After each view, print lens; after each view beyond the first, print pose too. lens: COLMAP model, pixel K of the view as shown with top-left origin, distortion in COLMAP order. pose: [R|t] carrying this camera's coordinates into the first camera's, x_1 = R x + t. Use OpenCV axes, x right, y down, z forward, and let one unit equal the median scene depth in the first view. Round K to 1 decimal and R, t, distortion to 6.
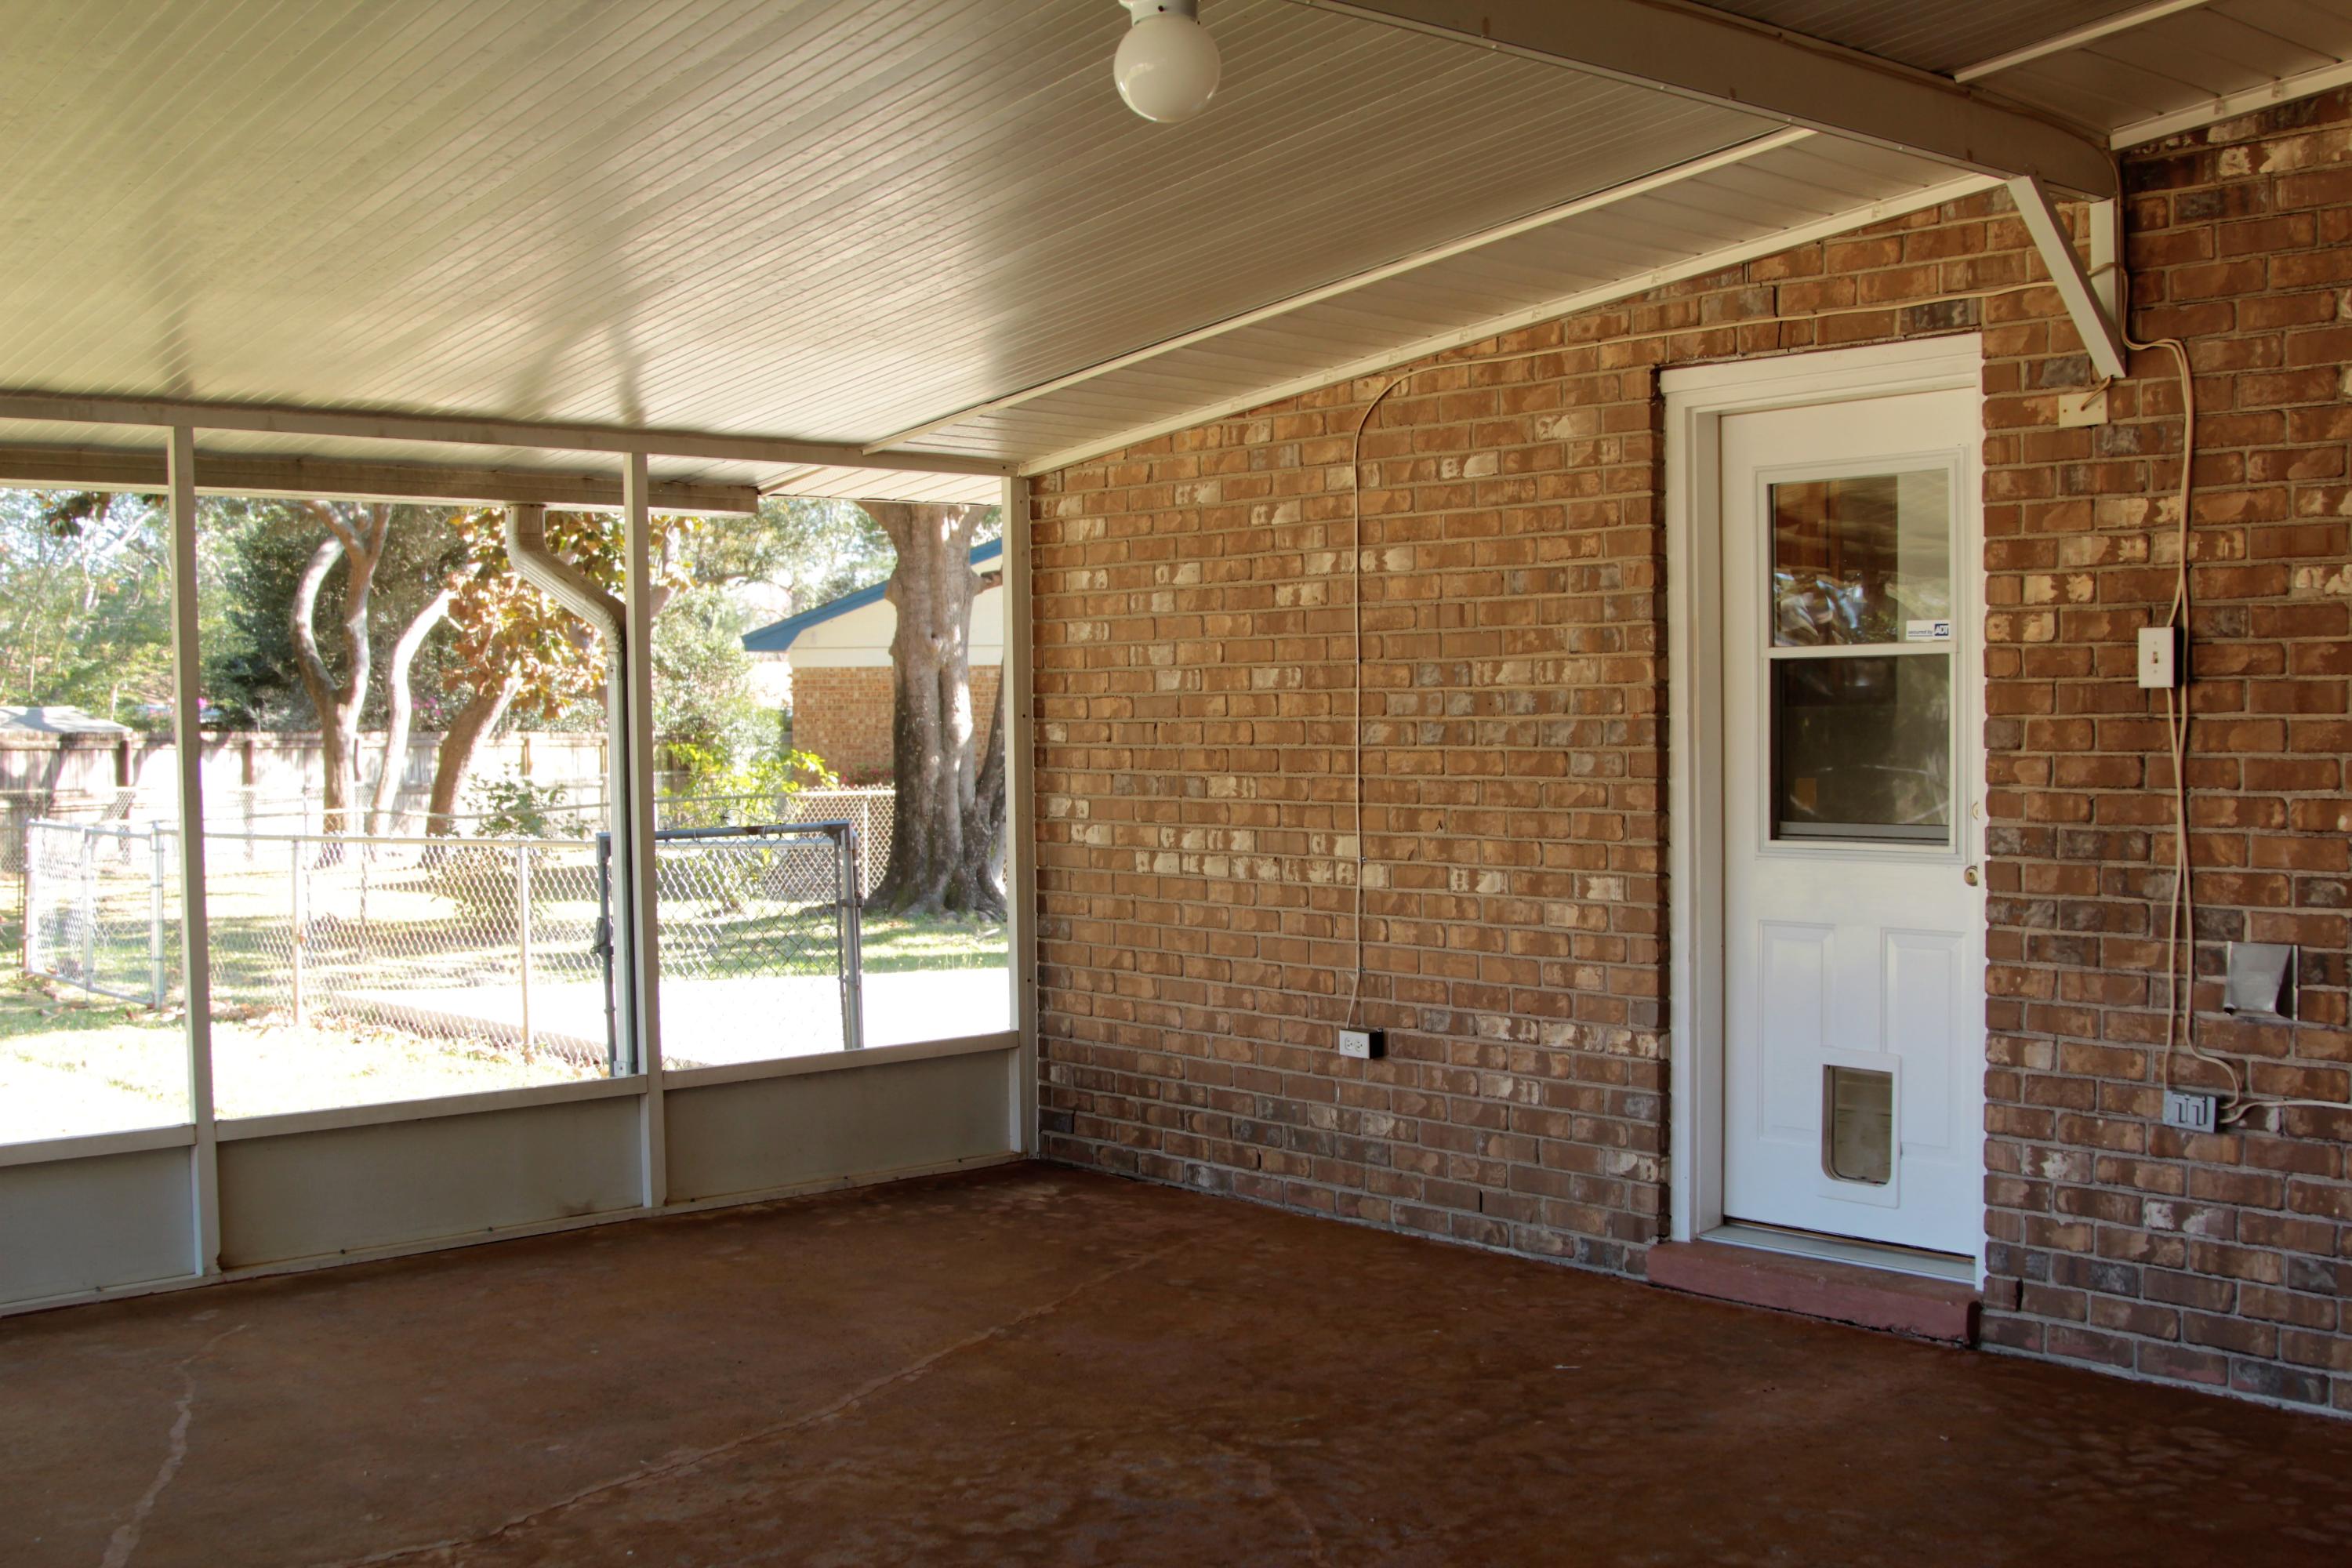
lens RADIAL K [[2606.6, 0, 1186.5], [0, 2606.6, 792.0], [0, 0, 1]] dist [-0.108790, 0.066300]
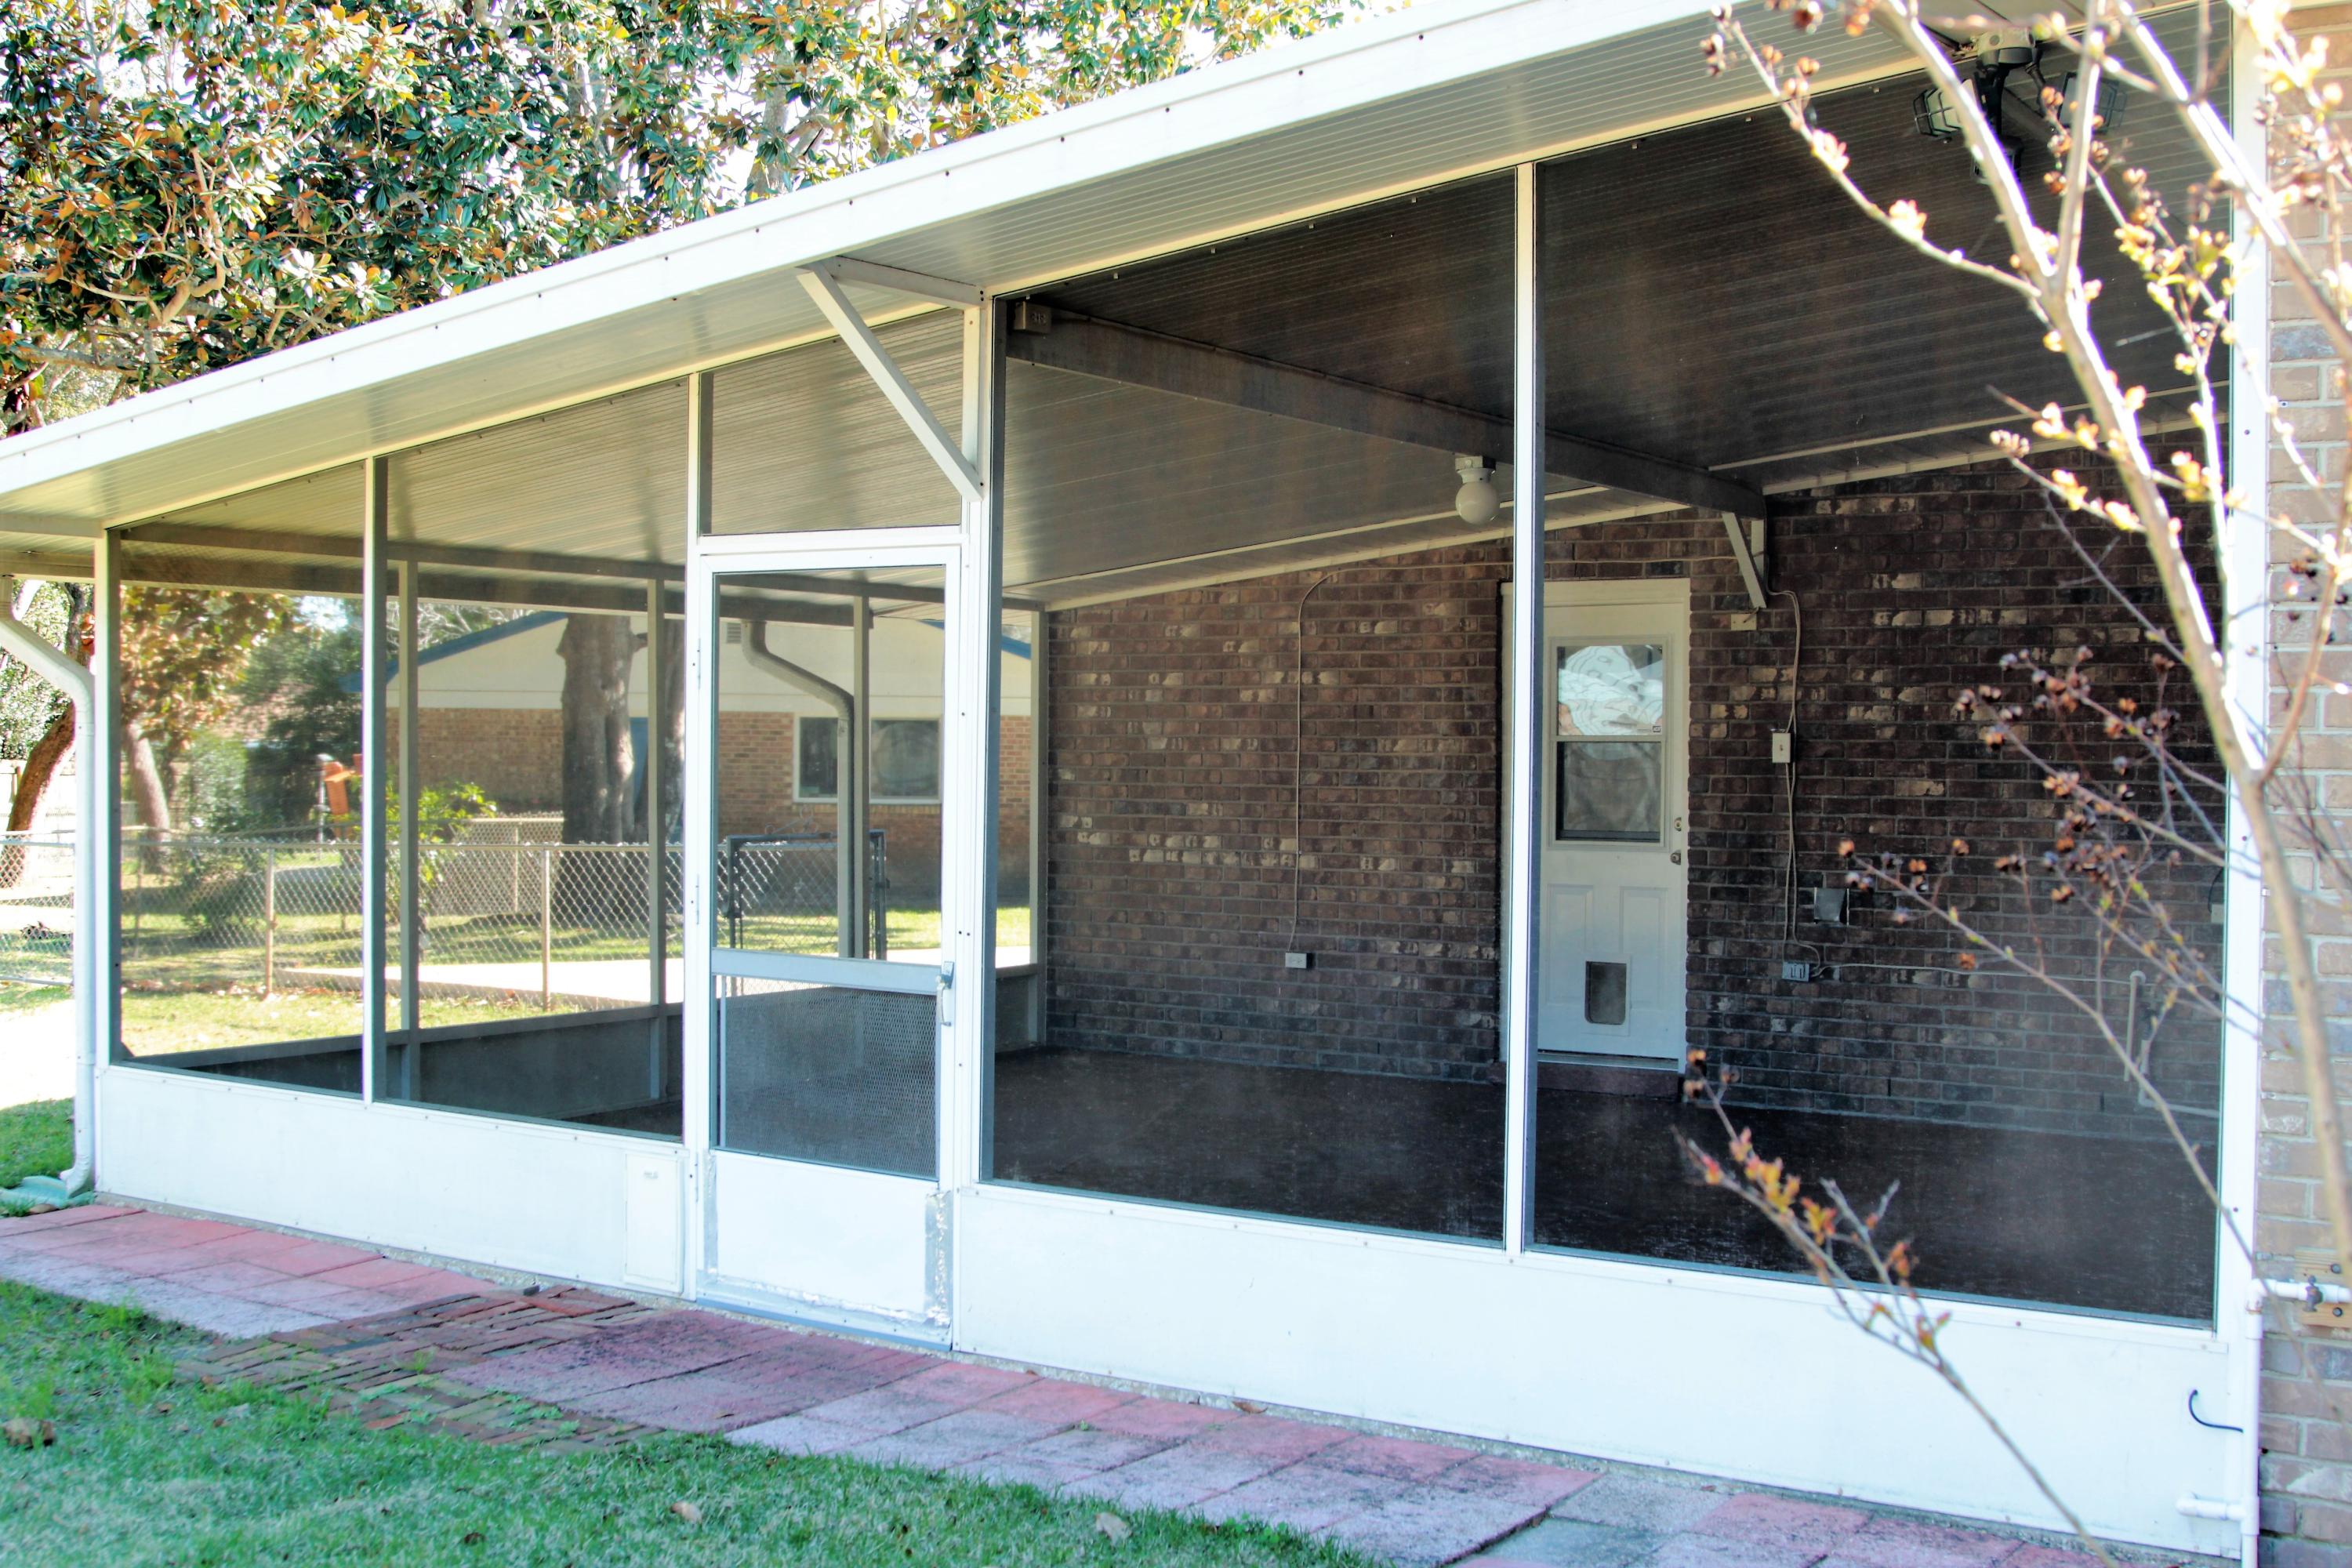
lens RADIAL K [[2606.6, 0, 1186.5], [0, 2606.6, 792.0], [0, 0, 1]] dist [-0.108790, 0.066300]
pose [[0.965943, 0.015221, 0.258307, -0.478997], [-0.010891, 0.999775, -0.018186, 0.019665], [-0.258526, 0.014754, 0.965892, -0.677105]]
